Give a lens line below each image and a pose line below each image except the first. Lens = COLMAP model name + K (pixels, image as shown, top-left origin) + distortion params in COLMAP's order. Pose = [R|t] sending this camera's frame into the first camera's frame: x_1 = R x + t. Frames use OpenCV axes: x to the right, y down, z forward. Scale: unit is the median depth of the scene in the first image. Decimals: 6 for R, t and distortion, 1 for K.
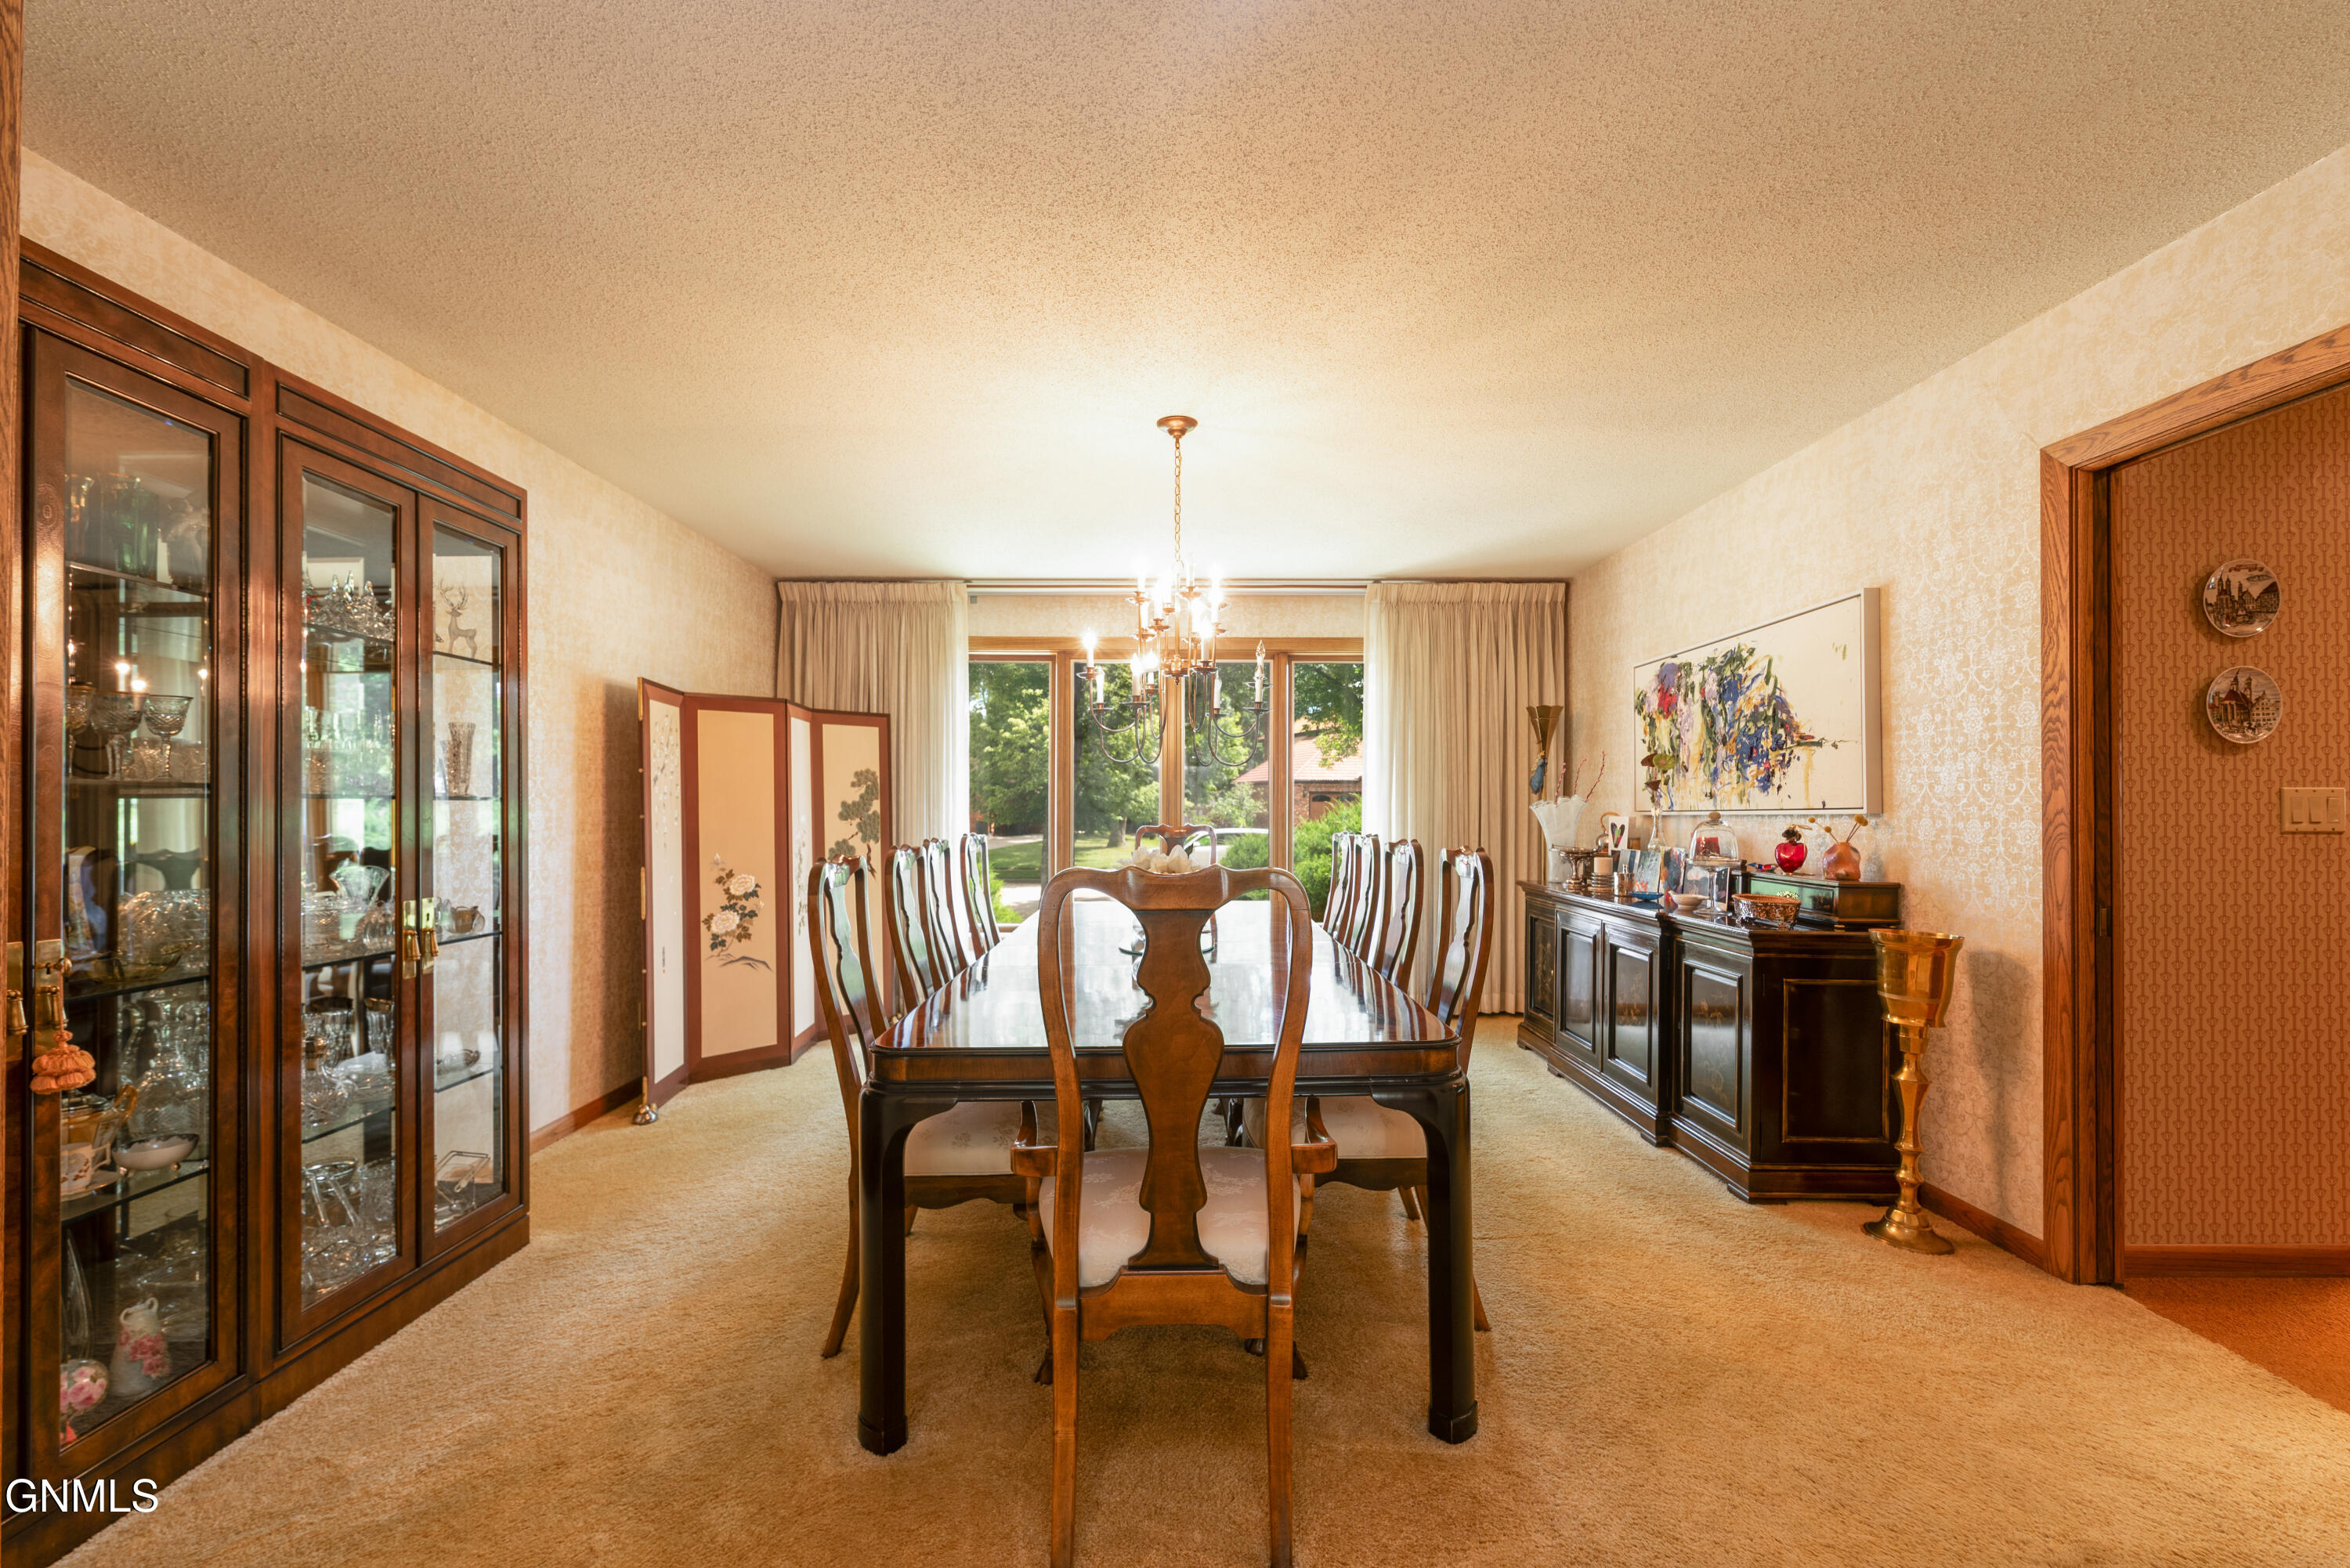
lens RADIAL K [[1016.1, 0, 1185.3], [0, 1016.1, 797.6], [0, 0, 1]] dist [0.000208, -0.000246]
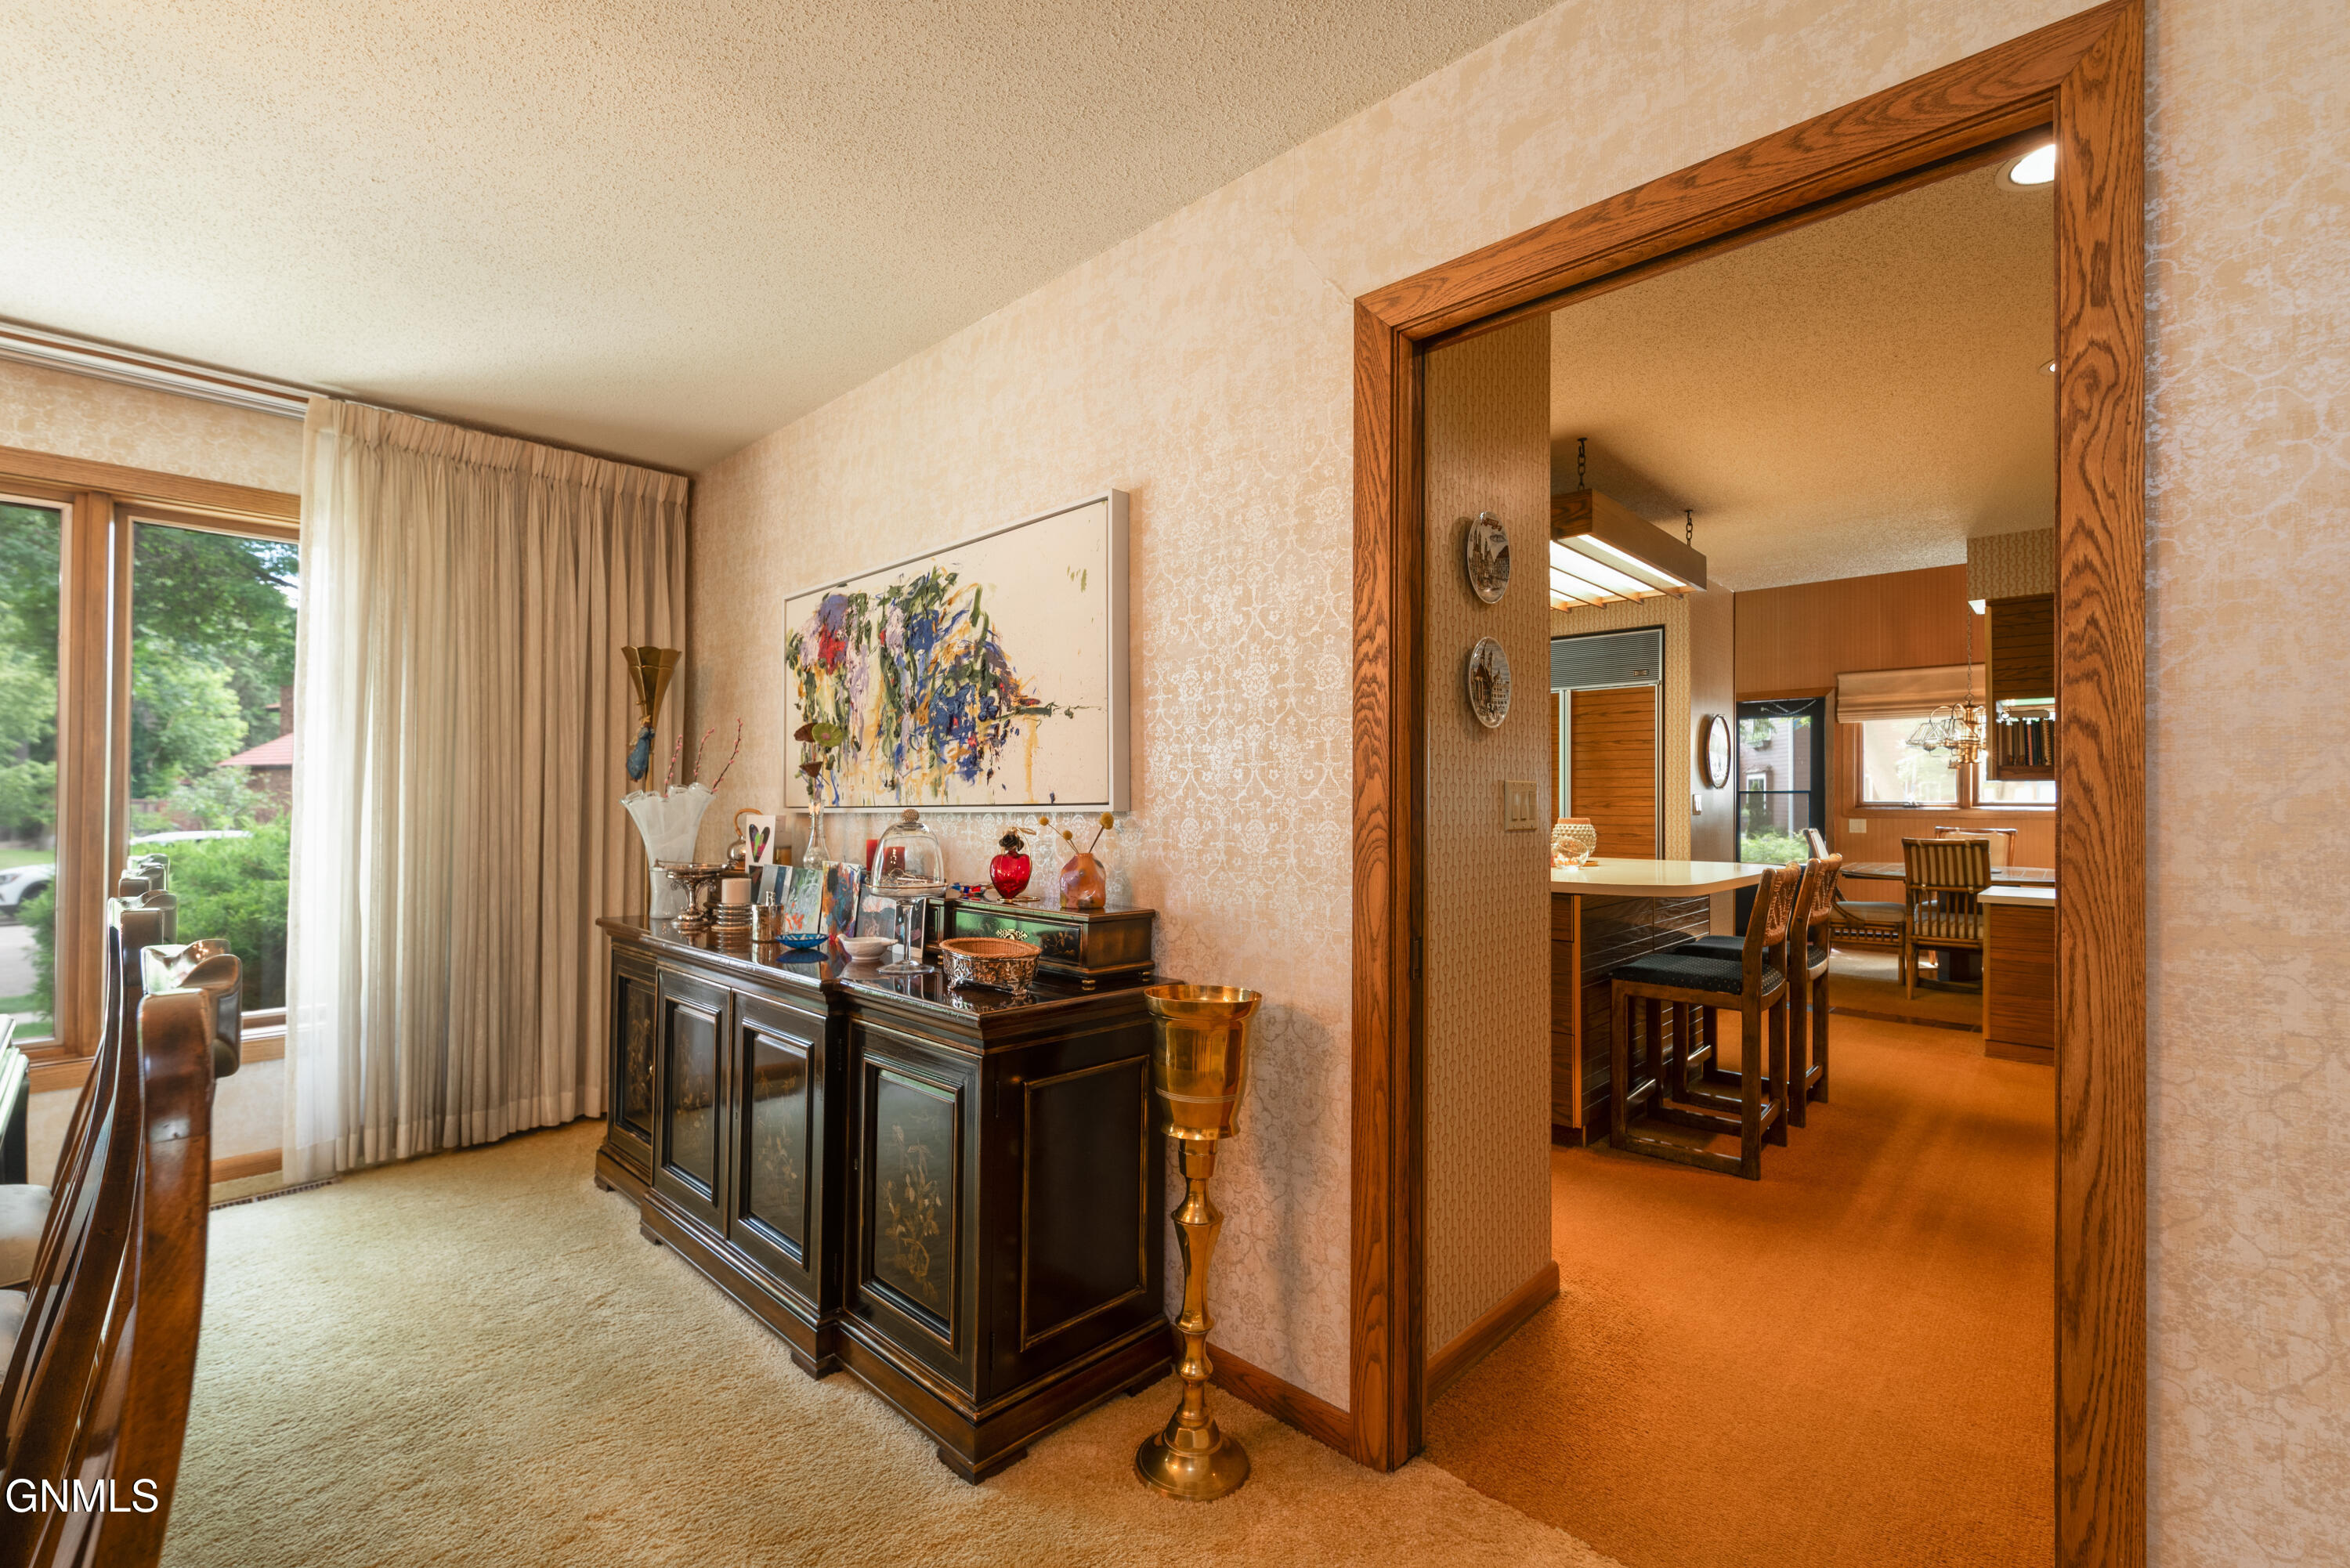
lens RADIAL K [[1016.1, 0, 1186.7], [0, 1016.1, 787.8], [0, 0, 1]] dist [0.000208, -0.000246]
pose [[0.698650, 0.009922, 0.715395, 0.204725], [-0.007513, 0.999950, -0.006531, 0.003816], [-0.715424, -0.000812, 0.698690, 0.473158]]
